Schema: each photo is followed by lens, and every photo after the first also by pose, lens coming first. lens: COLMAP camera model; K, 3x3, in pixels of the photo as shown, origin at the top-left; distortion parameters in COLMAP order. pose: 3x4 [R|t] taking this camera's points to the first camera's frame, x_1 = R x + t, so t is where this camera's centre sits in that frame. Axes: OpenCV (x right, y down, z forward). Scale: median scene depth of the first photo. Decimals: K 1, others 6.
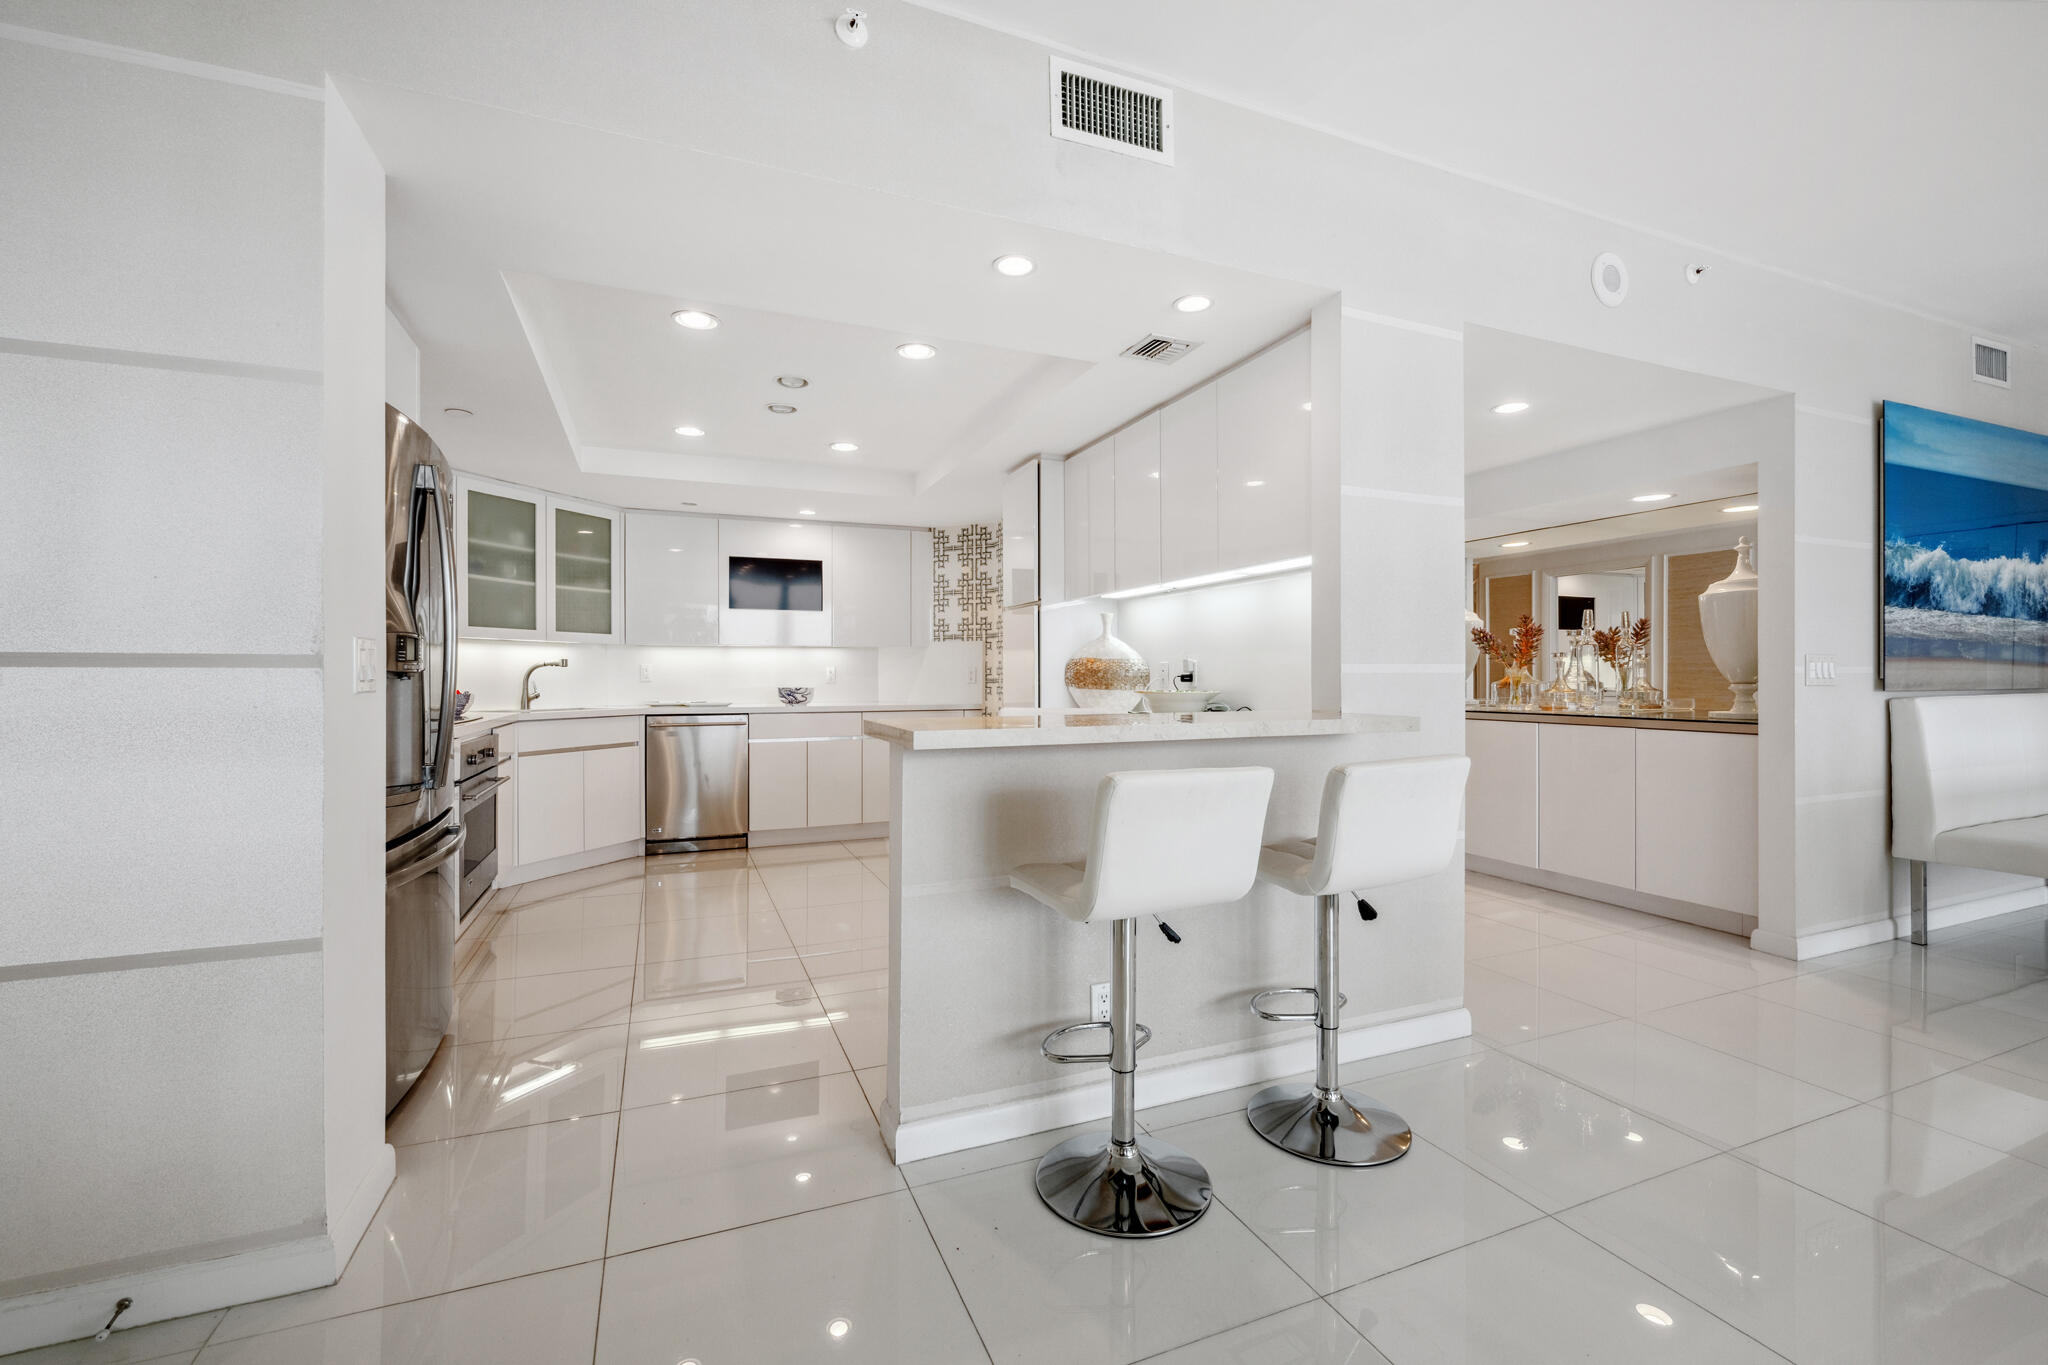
lens RADIAL K [[864.9, 0, 1022.3], [0, 864.9, 677.4], [0, 0, 1]] dist [-0.003323, -0.000024]
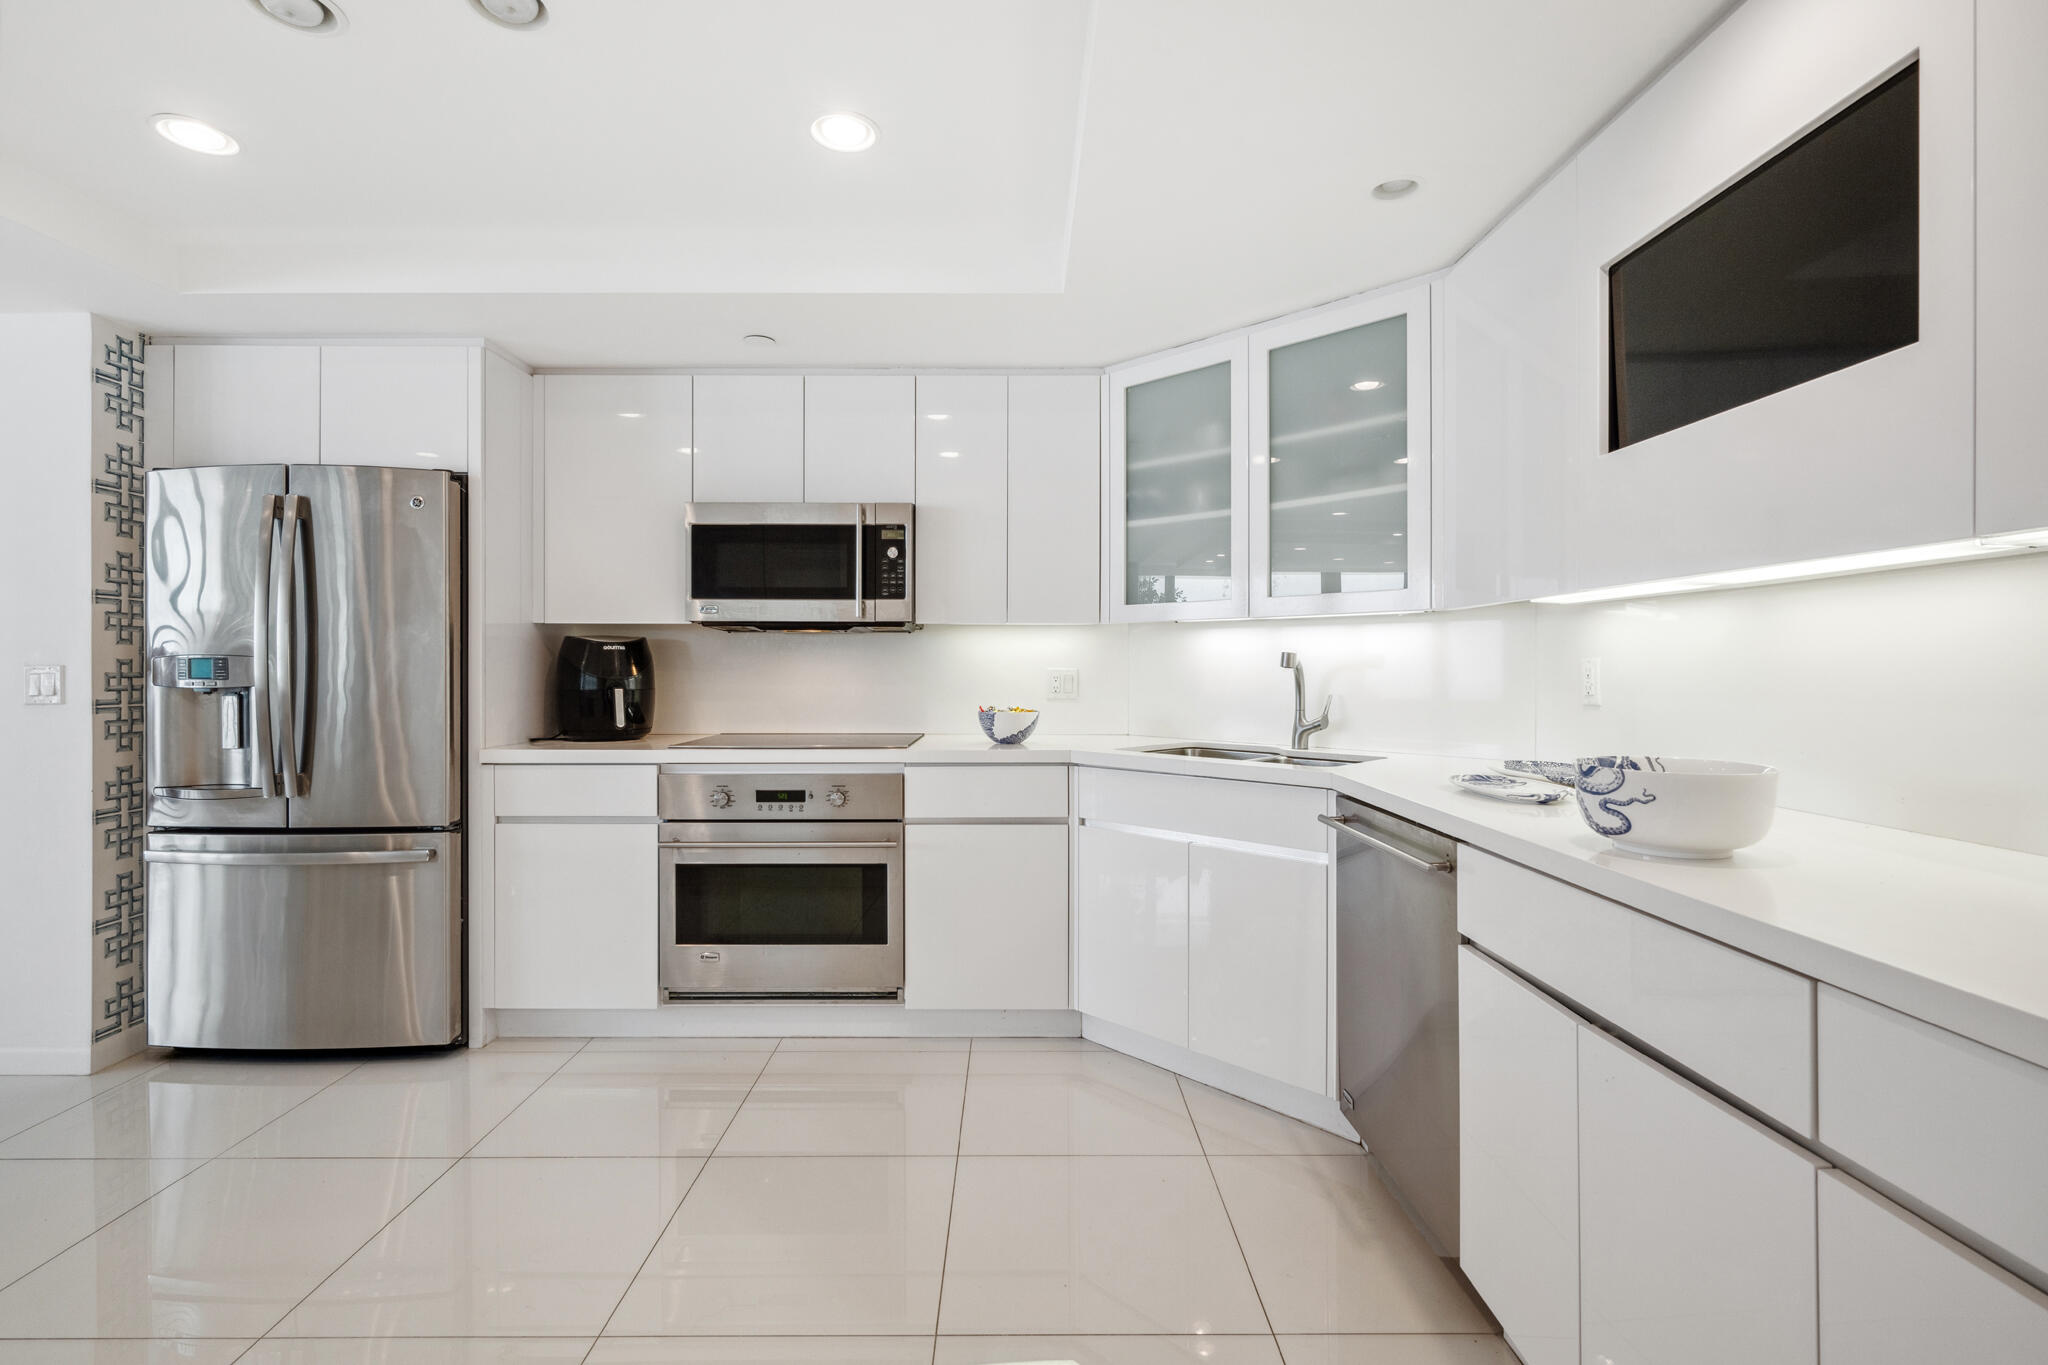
lens RADIAL K [[916.7, 0, 1020.8], [0, 916.7, 674.1], [0, 0, 1]] dist [-0.001424, -0.000159]
pose [[-0.376368, 0.008575, -0.926430, 0.003927], [0.001521, 0.999962, 0.008638, -0.013166], [0.926469, 0.001842, -0.376367, 0.991116]]
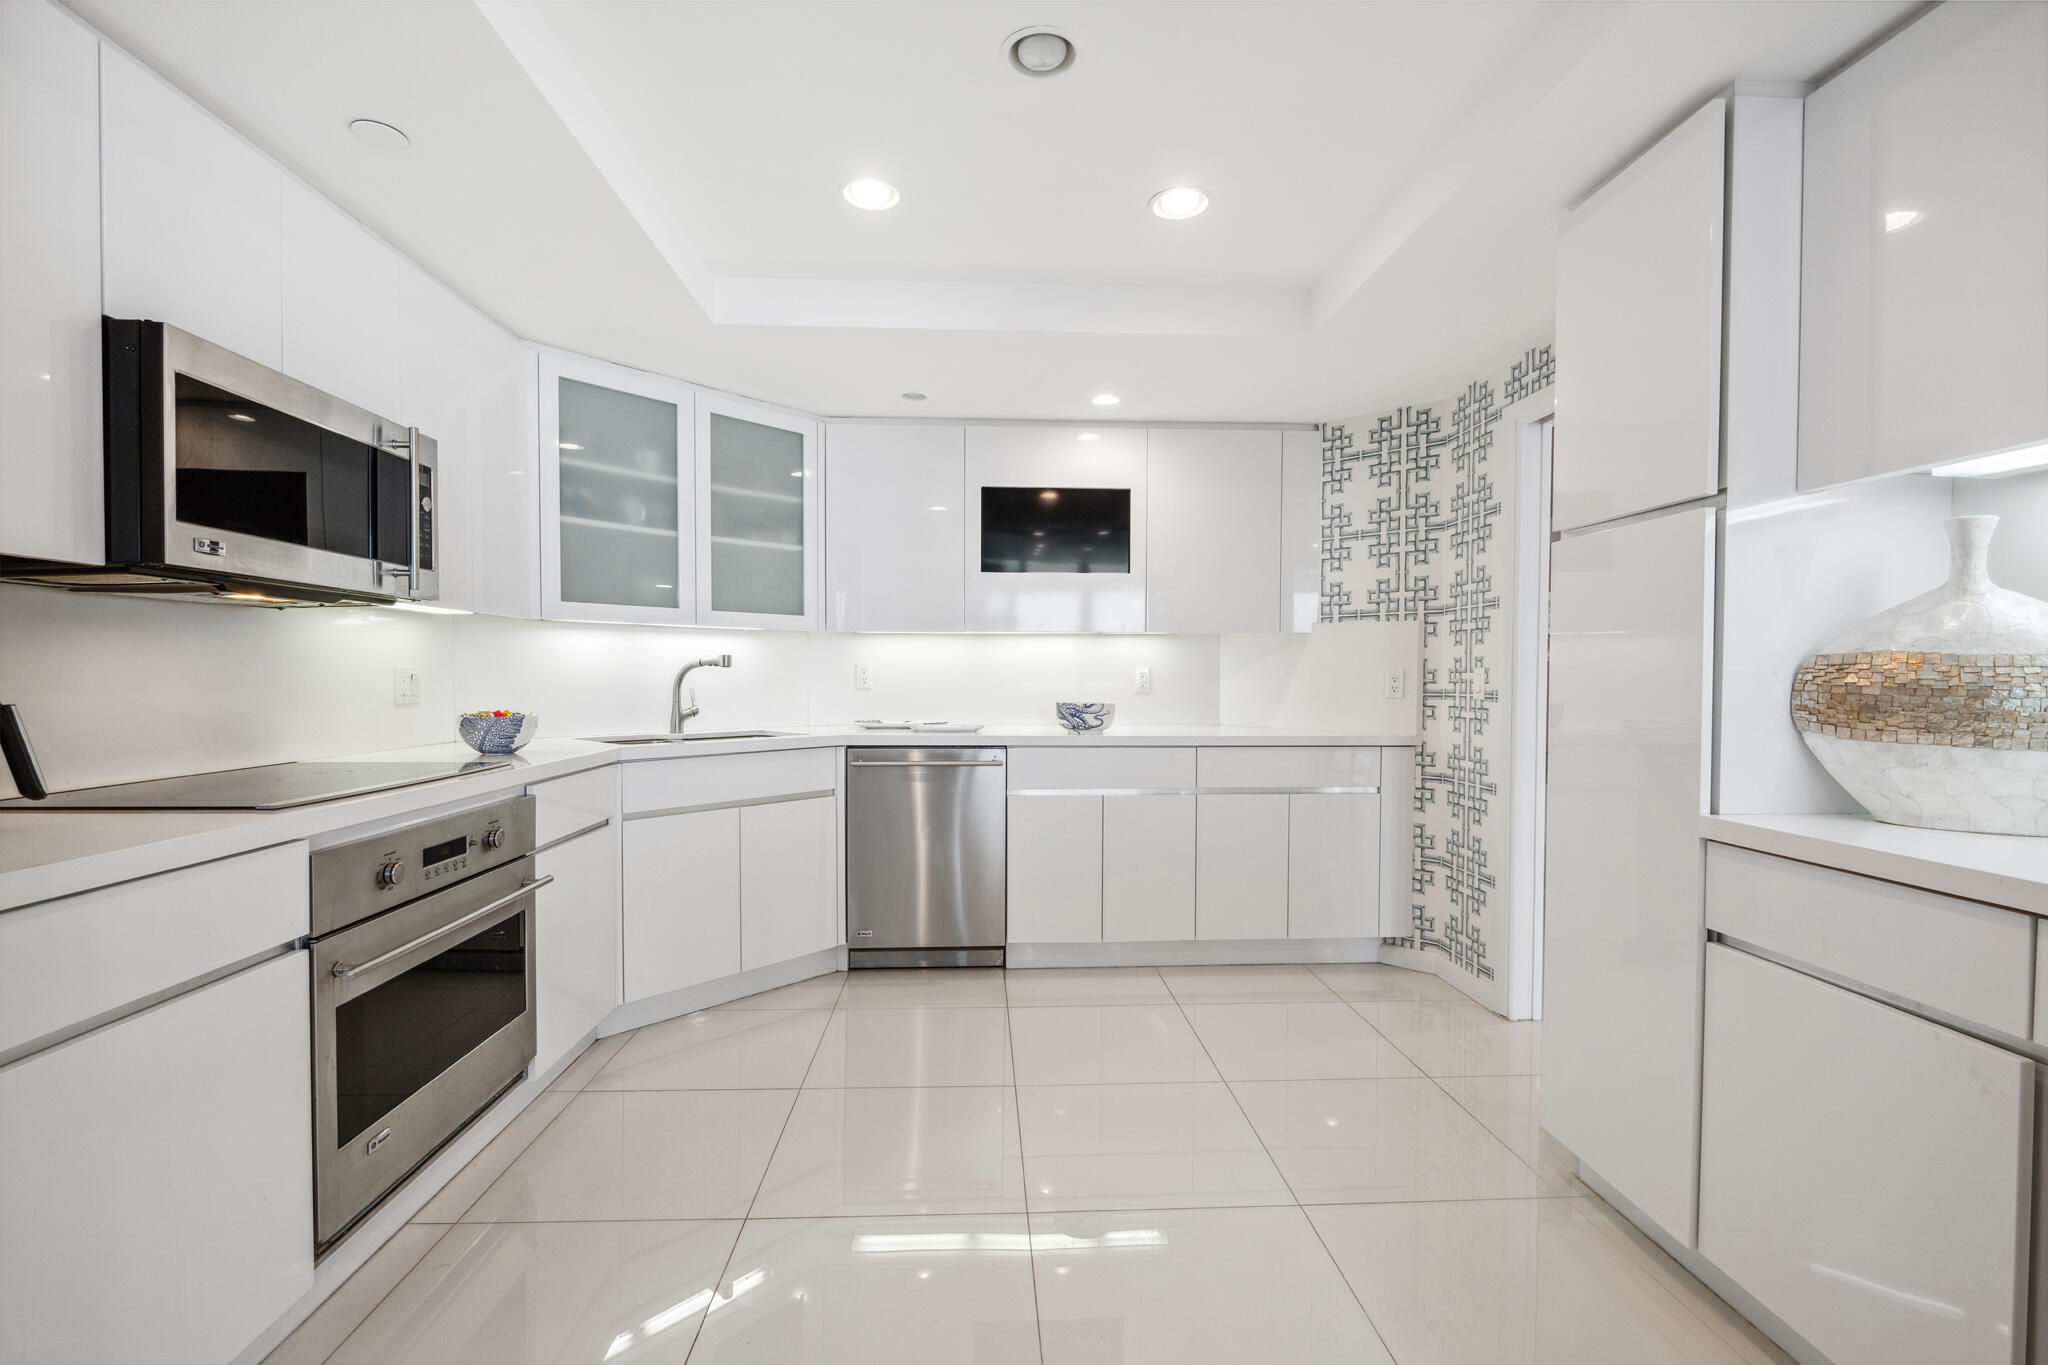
lens RADIAL K [[916.7, 0, 1019.7], [0, 916.7, 686.9], [0, 0, 1]] dist [-0.001424, -0.000159]
pose [[0.941565, 0.010968, -0.336652, -0.098514], [-0.005549, 0.999839, 0.017054, -0.009983], [0.336785, -0.014190, 0.941475, 0.417845]]
